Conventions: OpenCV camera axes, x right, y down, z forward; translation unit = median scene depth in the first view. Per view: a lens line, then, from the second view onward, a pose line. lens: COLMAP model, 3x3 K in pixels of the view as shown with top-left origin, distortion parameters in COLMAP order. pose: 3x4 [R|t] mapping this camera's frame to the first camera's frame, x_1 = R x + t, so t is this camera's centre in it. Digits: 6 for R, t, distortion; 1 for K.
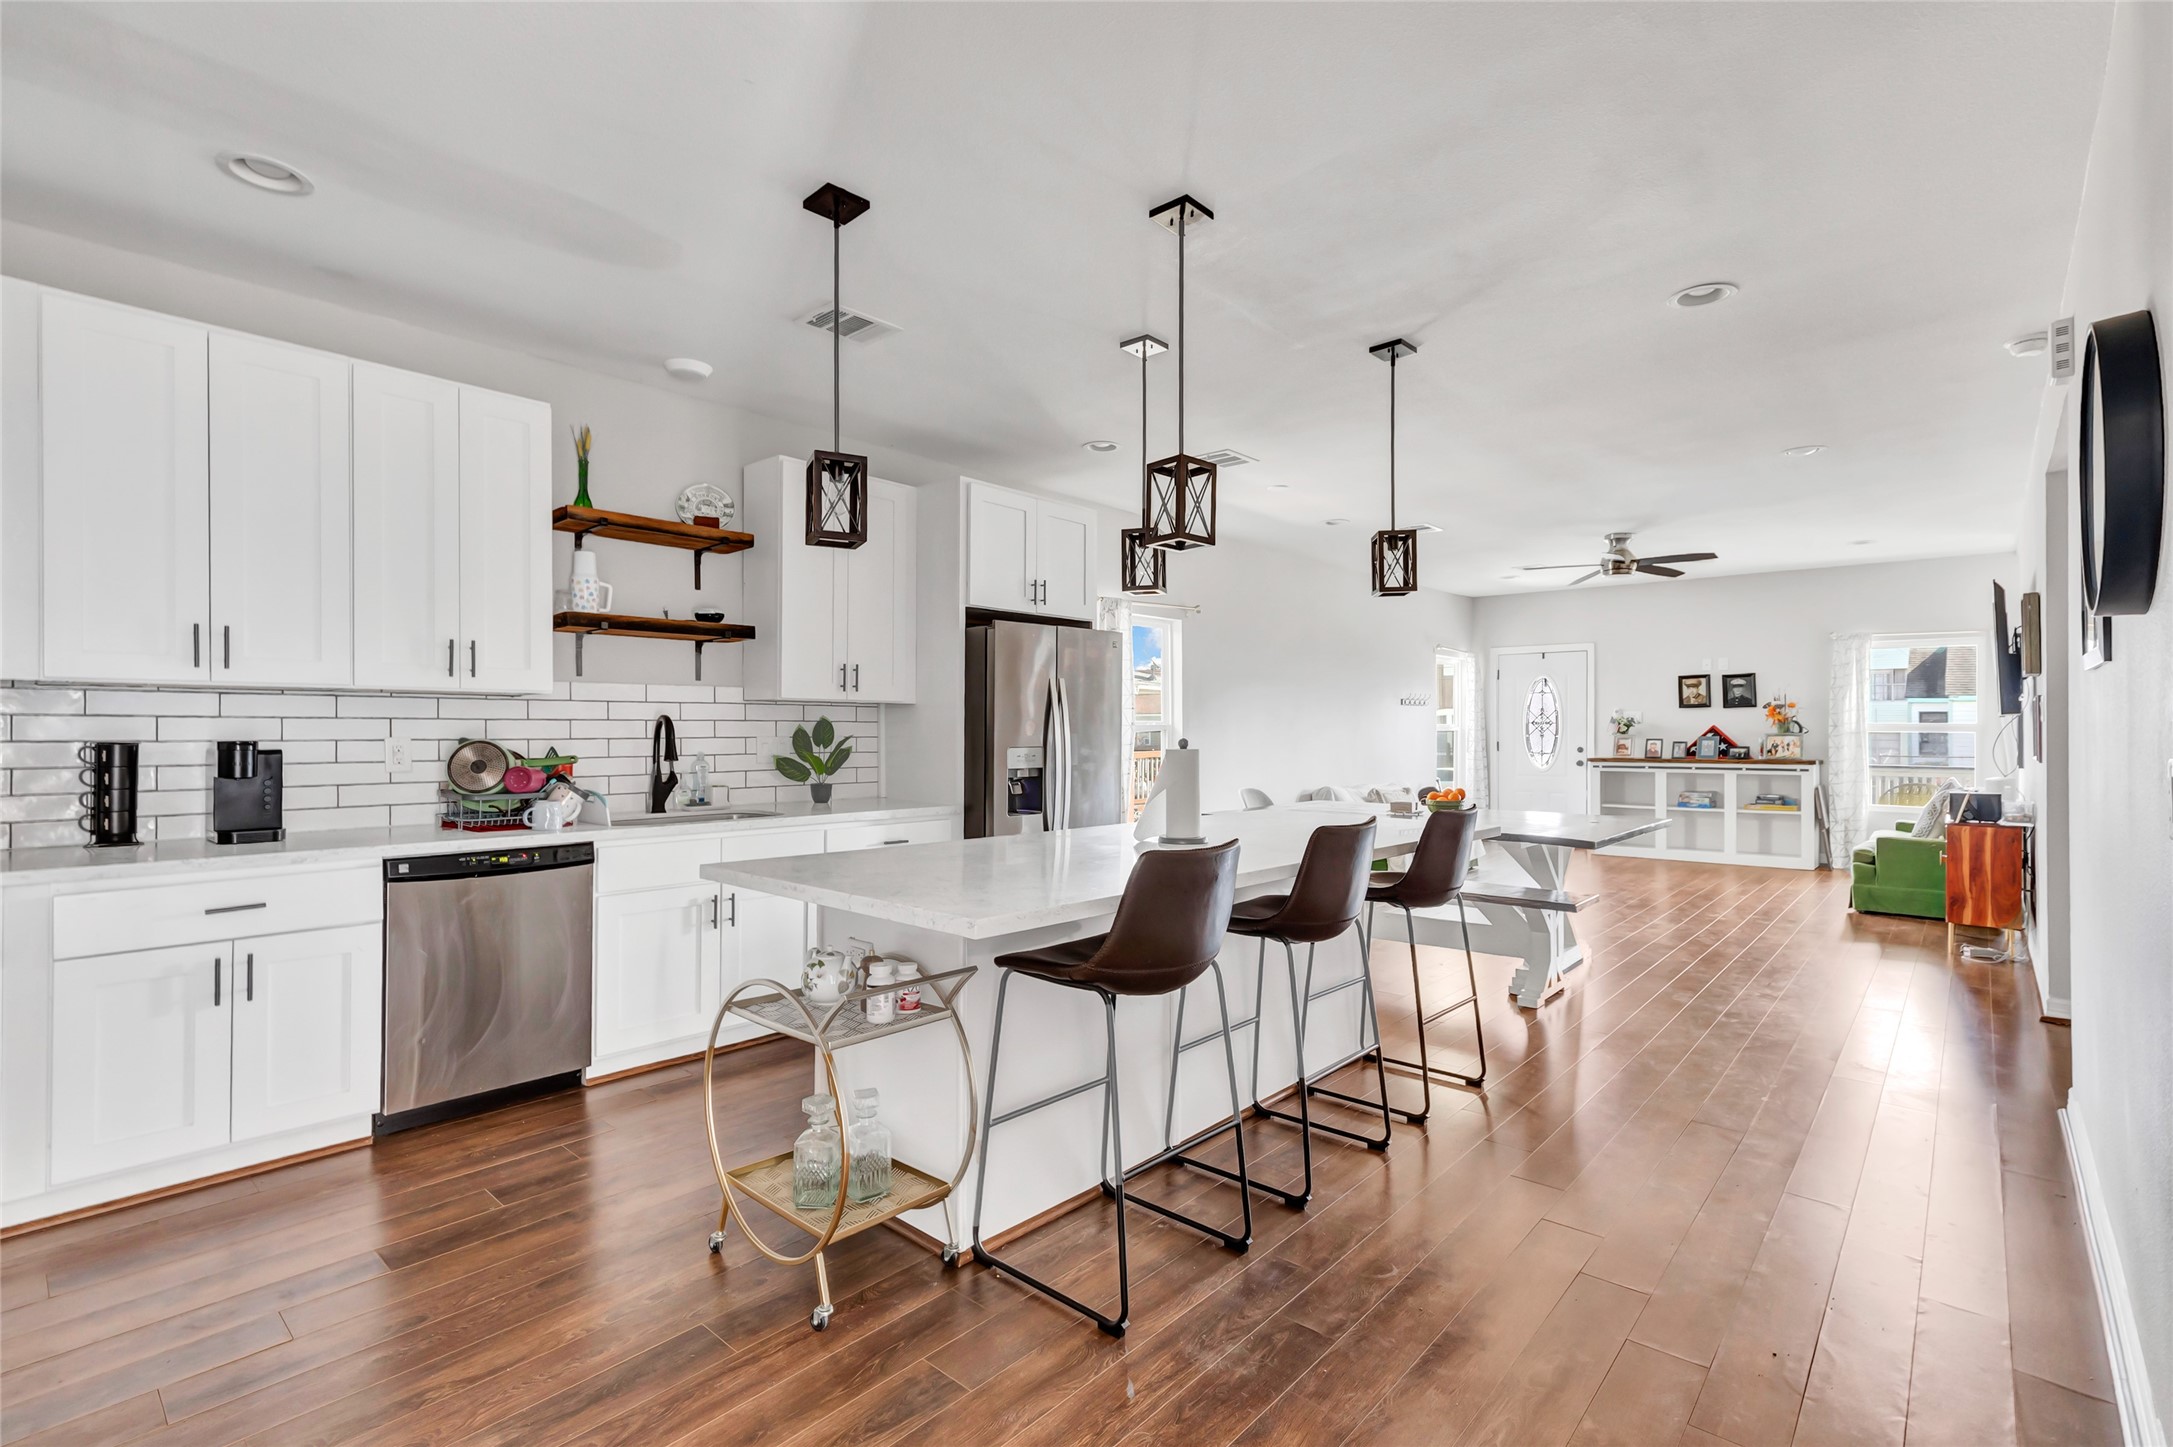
lens RADIAL K [[1013.8, 0, 1079.0], [0, 1013.8, 727.0], [0, 0, 1]] dist [0.002976, -0.001105]
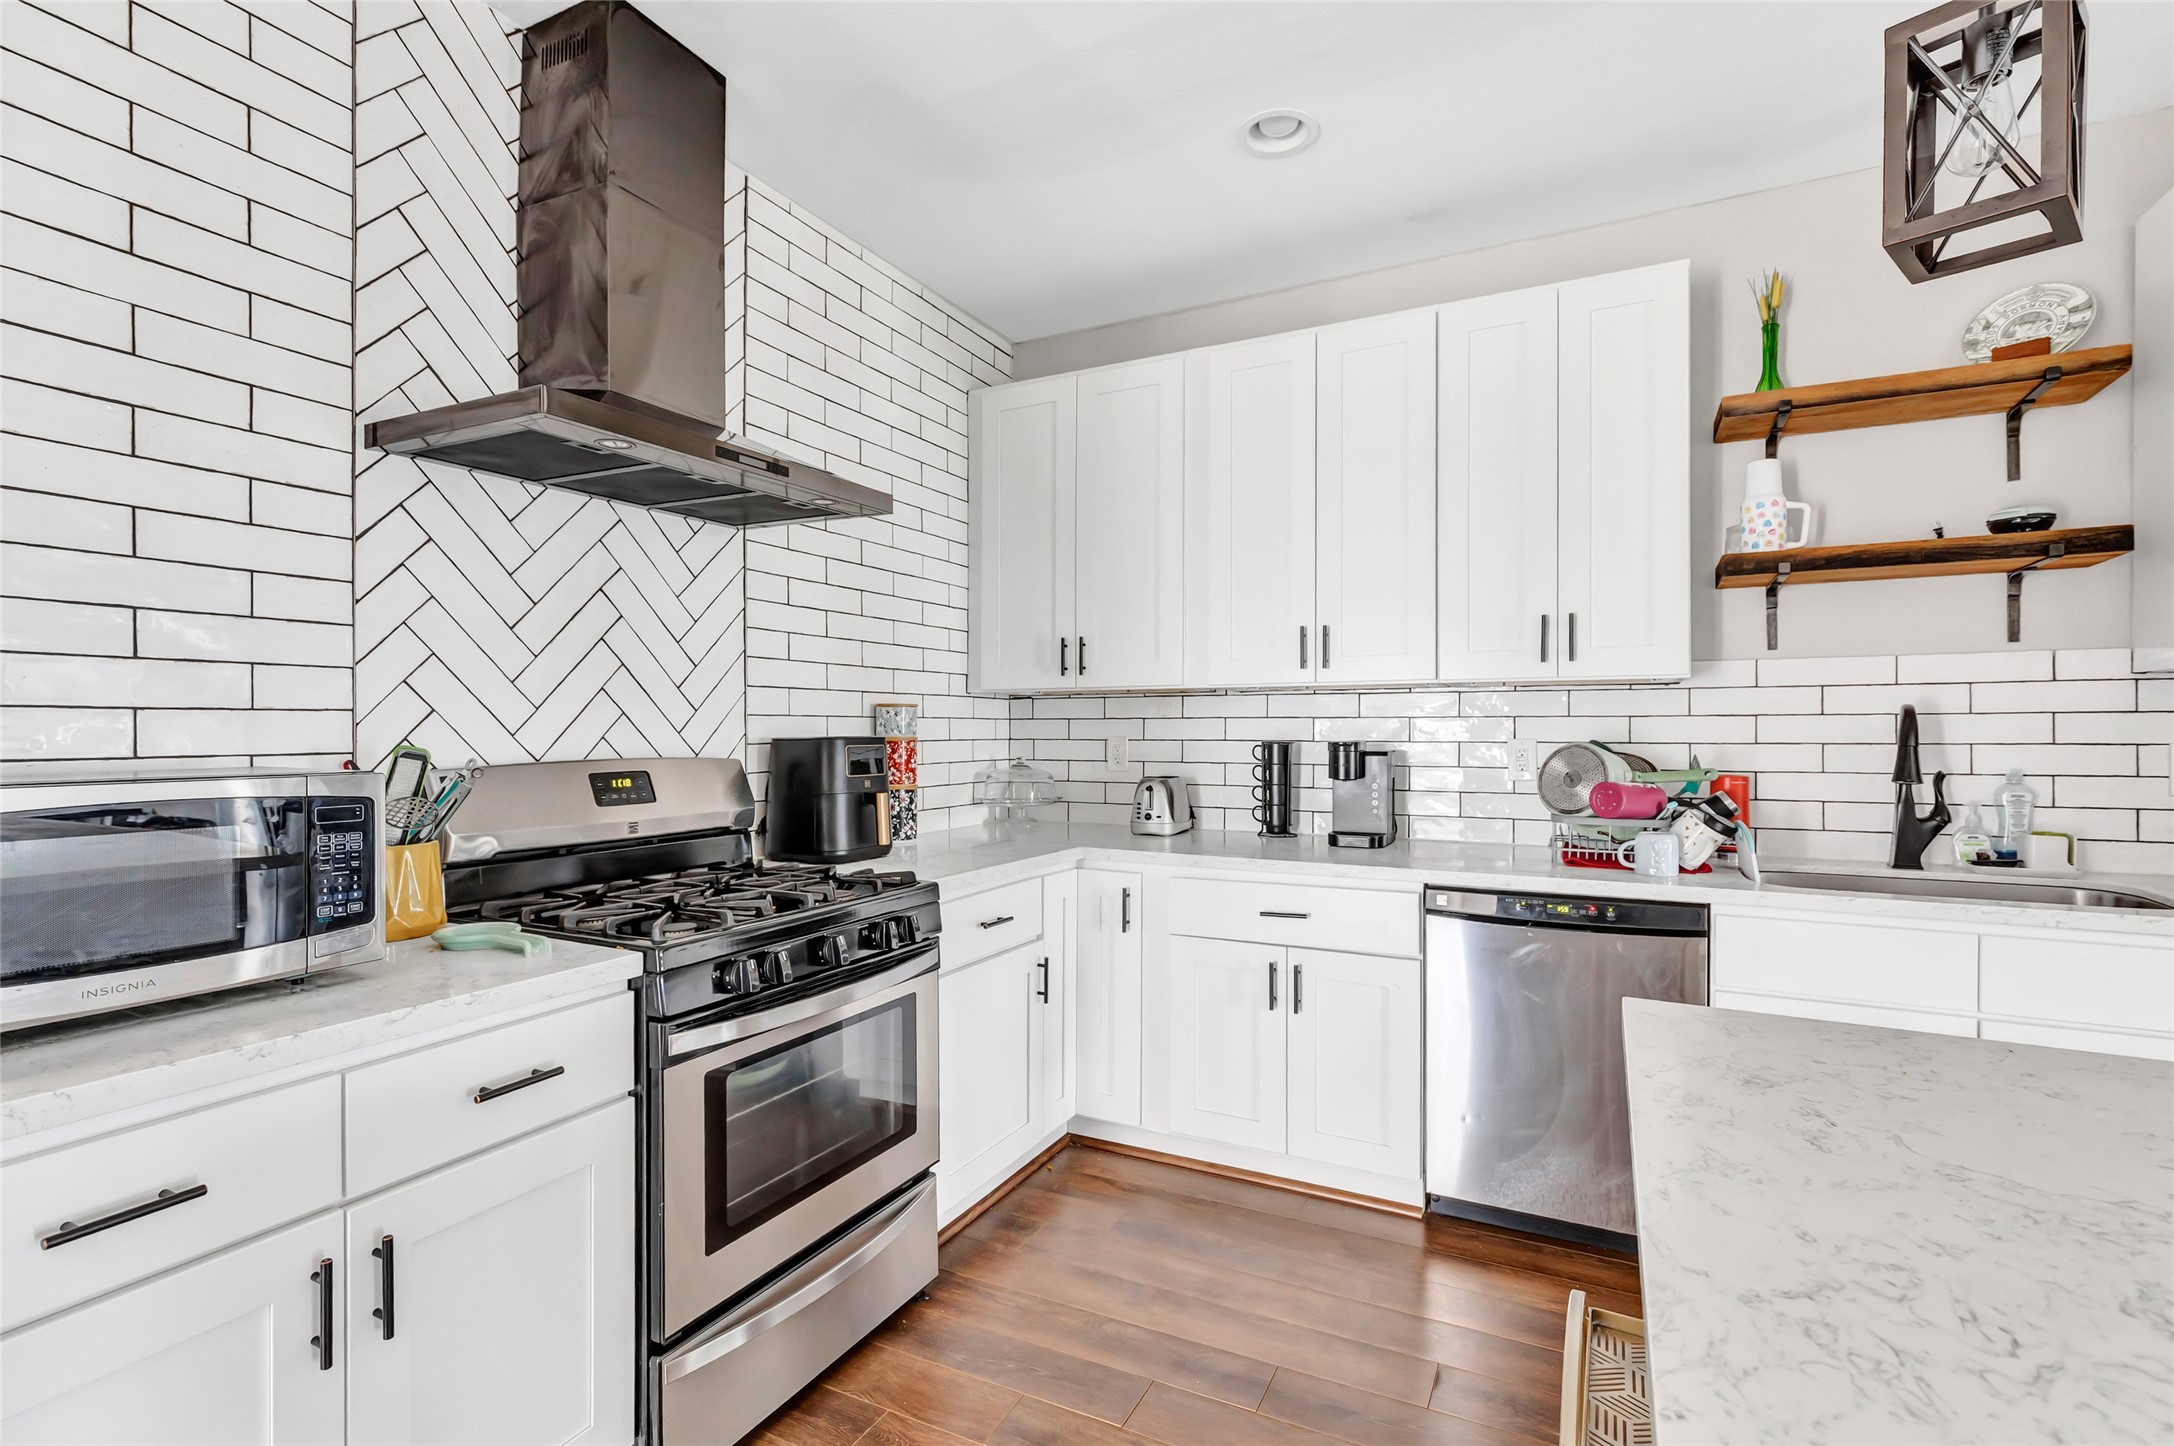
lens RADIAL K [[1014.2, 0, 1082.4], [0, 1014.2, 722.0], [0, 0, 1]] dist [0.002976, -0.001105]
pose [[0.241905, -0.002039, -0.970298, 0.050700], [0.007680, 0.999970, -0.000187, -0.006057], [0.970270, -0.007406, 0.241913, 0.433668]]
